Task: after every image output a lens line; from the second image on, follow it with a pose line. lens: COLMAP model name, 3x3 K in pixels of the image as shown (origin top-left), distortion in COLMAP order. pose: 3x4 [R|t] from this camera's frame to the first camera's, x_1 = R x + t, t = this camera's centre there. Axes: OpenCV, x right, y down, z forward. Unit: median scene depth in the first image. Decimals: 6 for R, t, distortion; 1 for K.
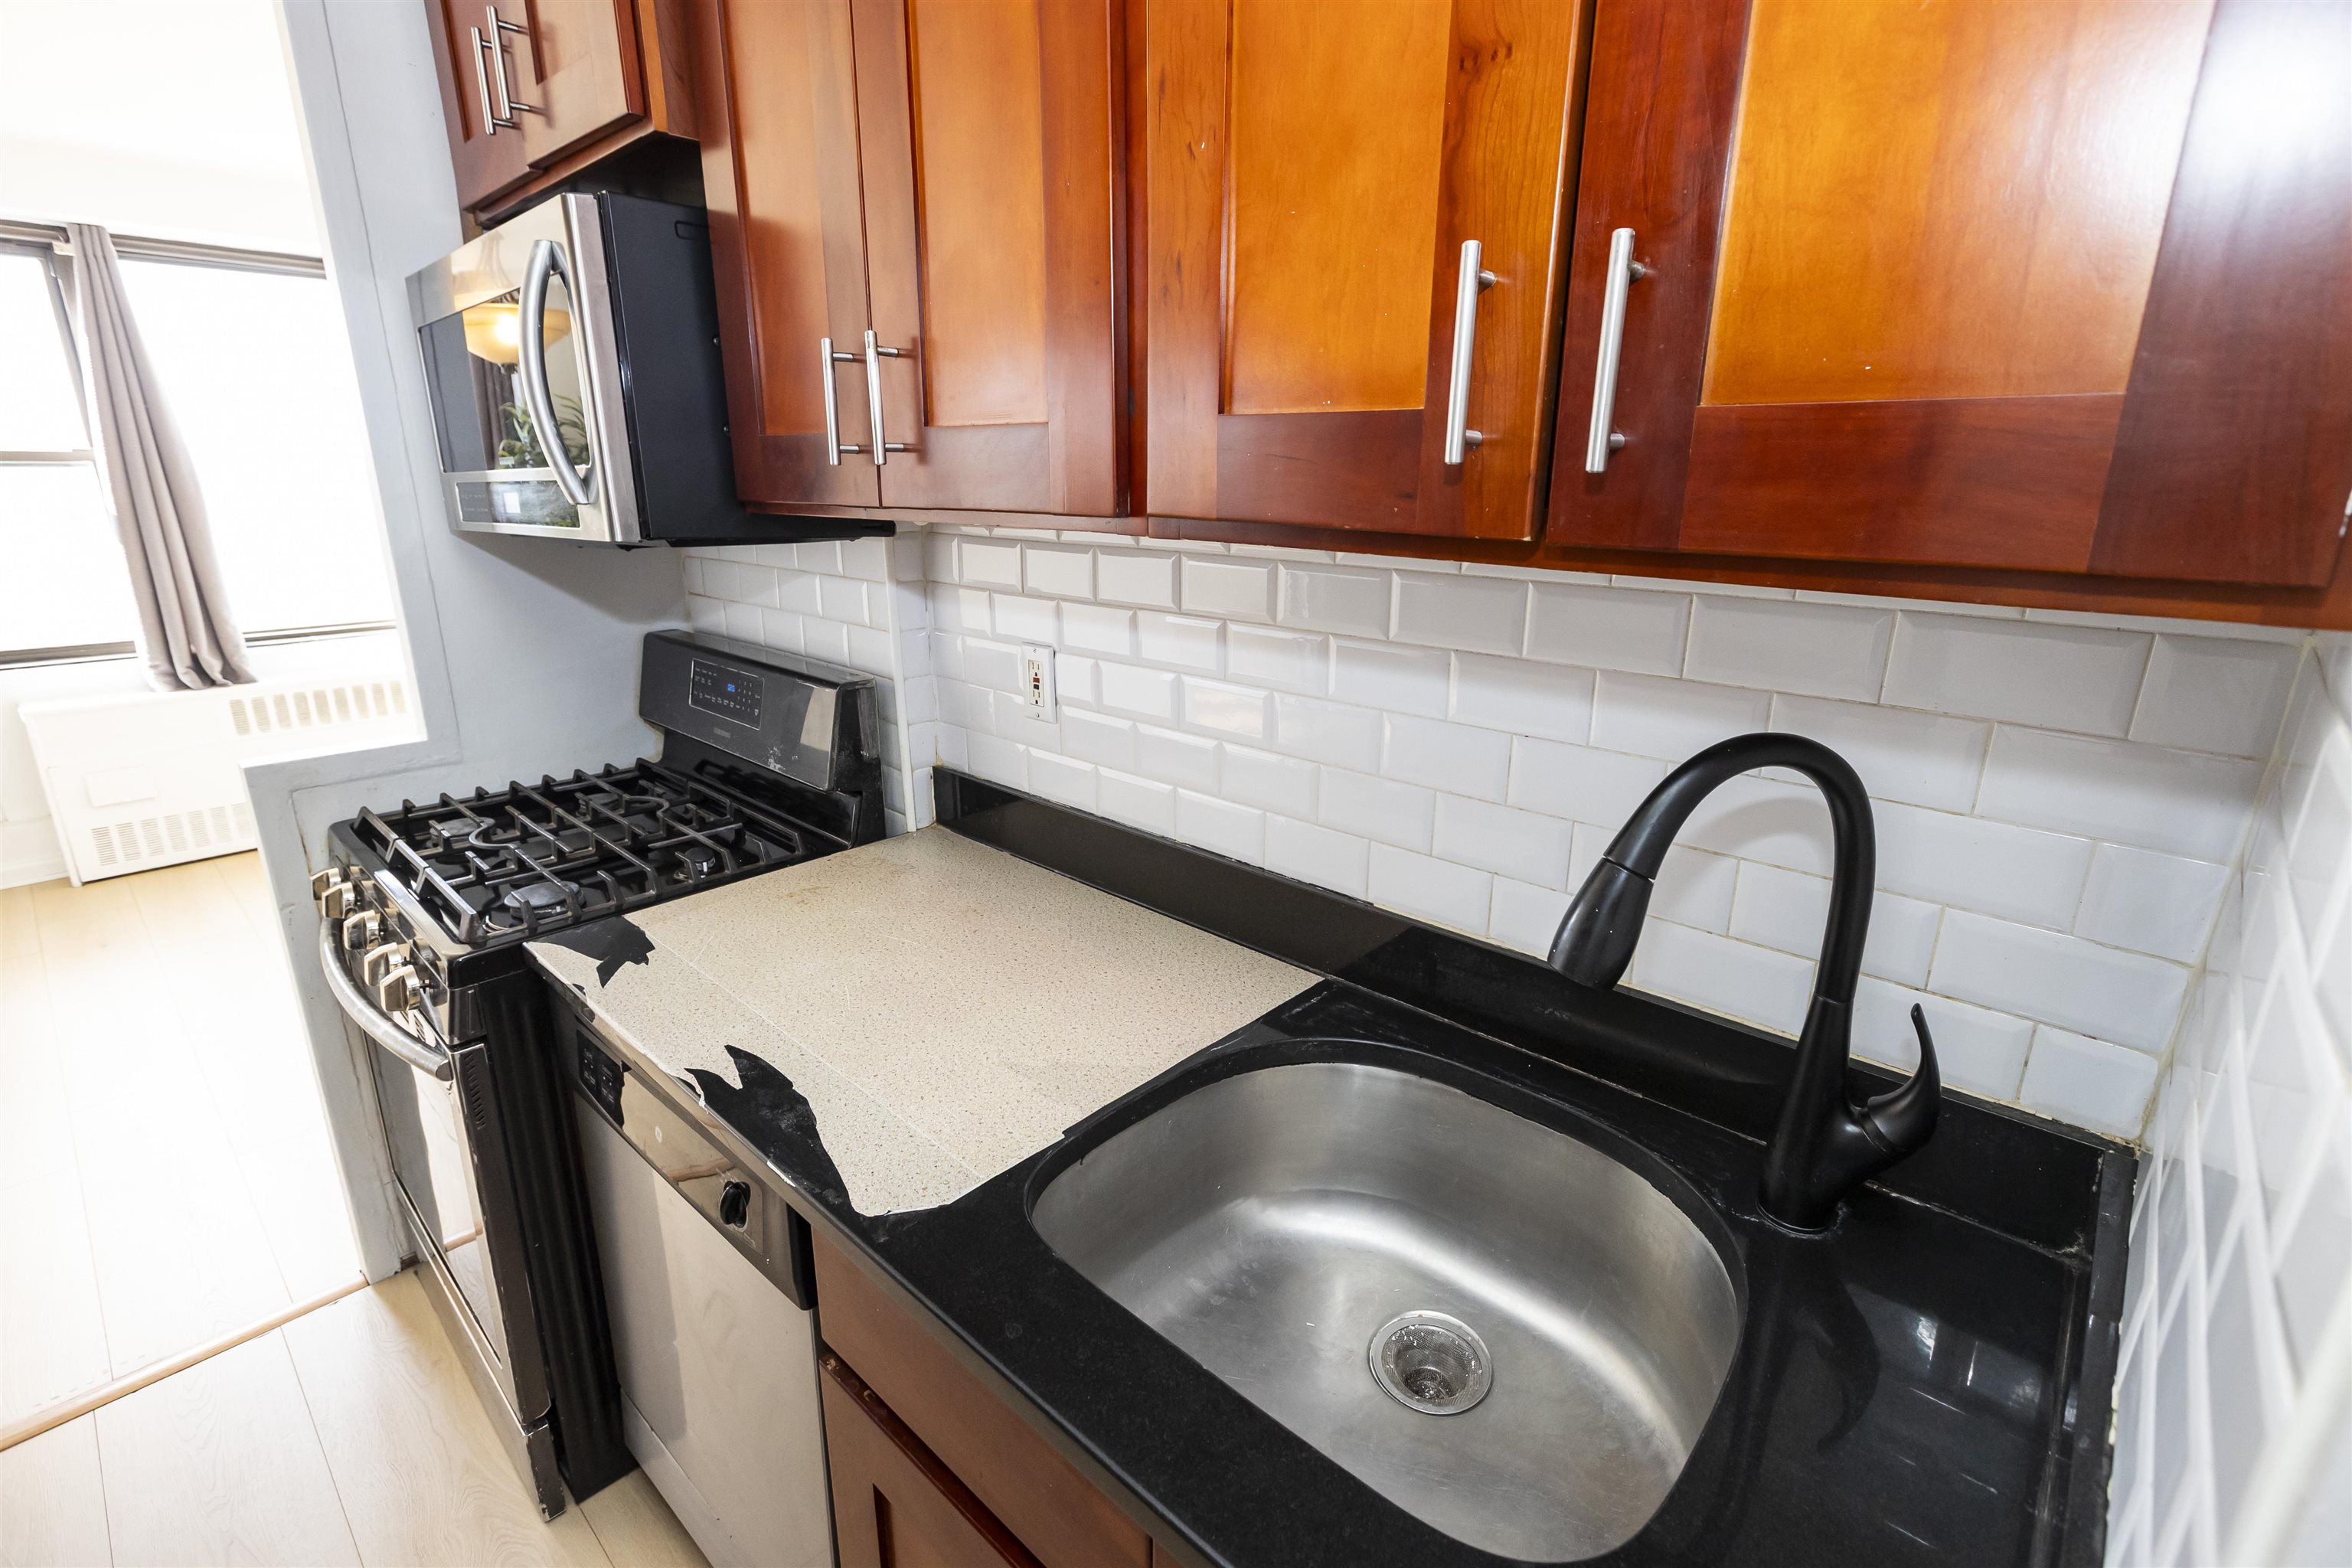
lens RADIAL K [[1021.7, 0, 1187.7], [0, 1021.7, 796.3], [0, 0, 1]] dist [-0.004528, 0.002072]
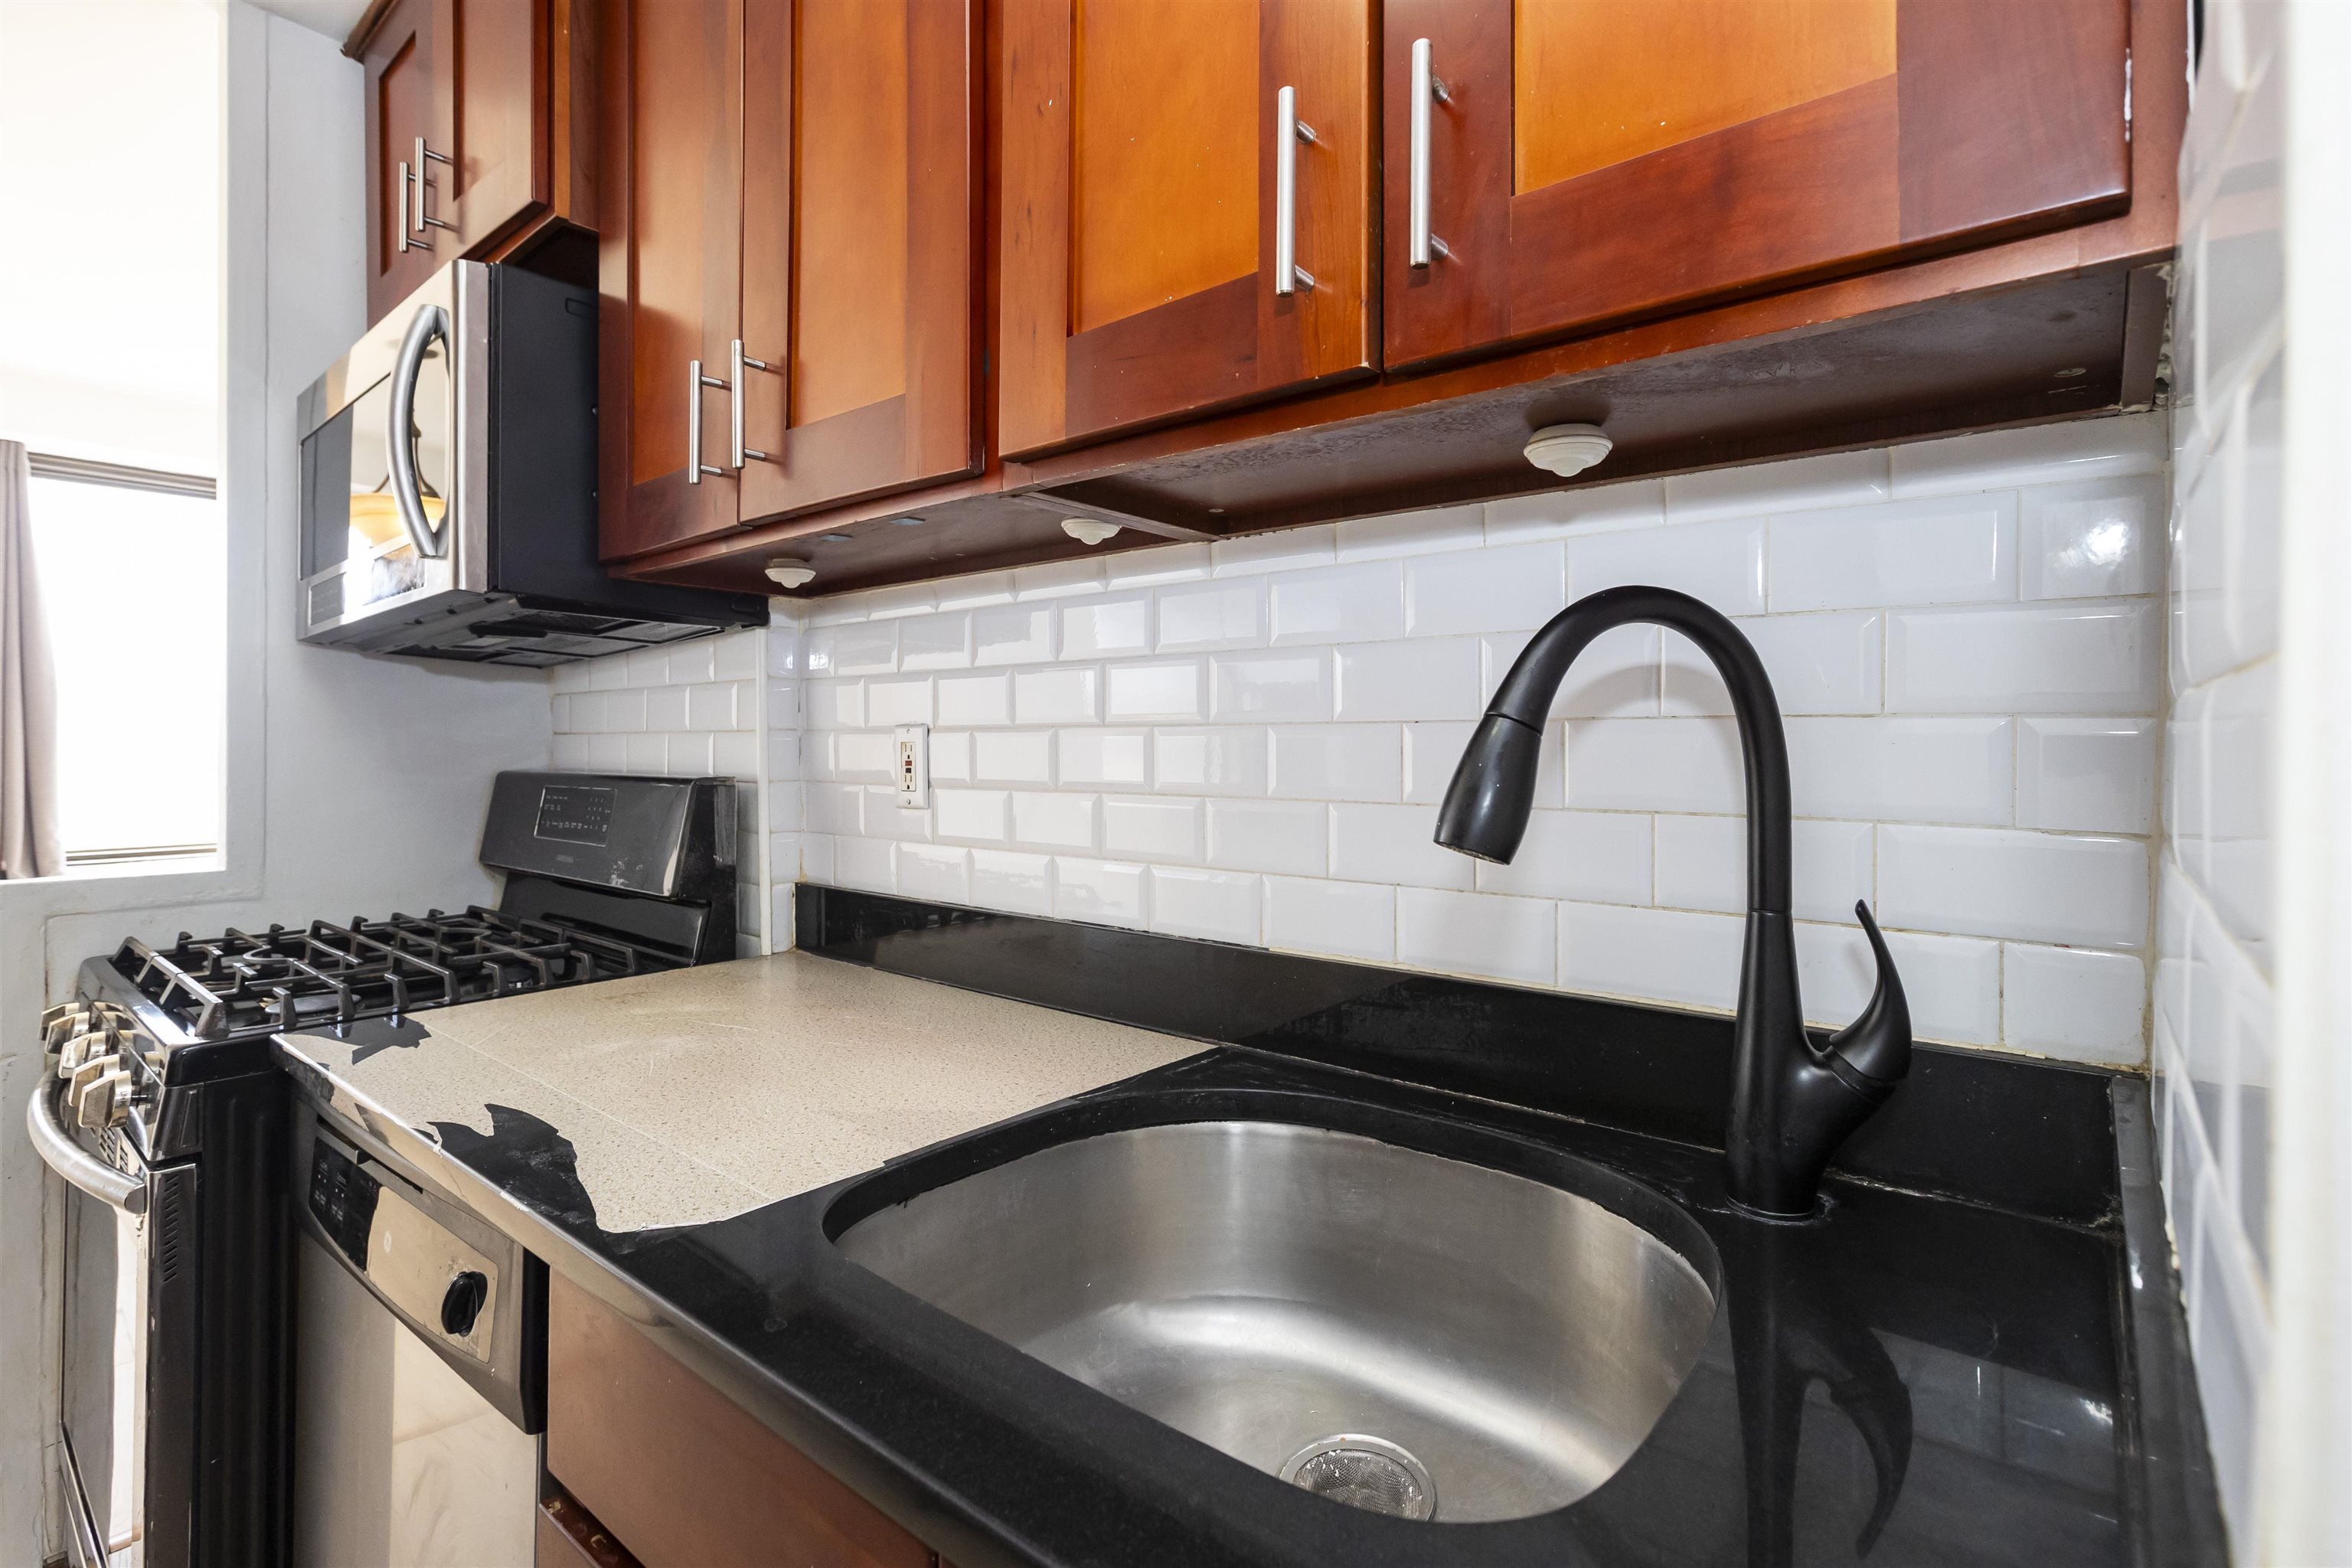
lens RADIAL K [[1076.4, 0, 1157.1], [0, 1076.4, 769.1], [0, 0, 1]] dist [0.000545, 0.000051]
pose [[0.999146, -0.004480, 0.041072, 0.046252], [0.015400, 0.962848, -0.269605, 0.199036], [-0.038338, 0.270007, 0.962095, 0.063500]]
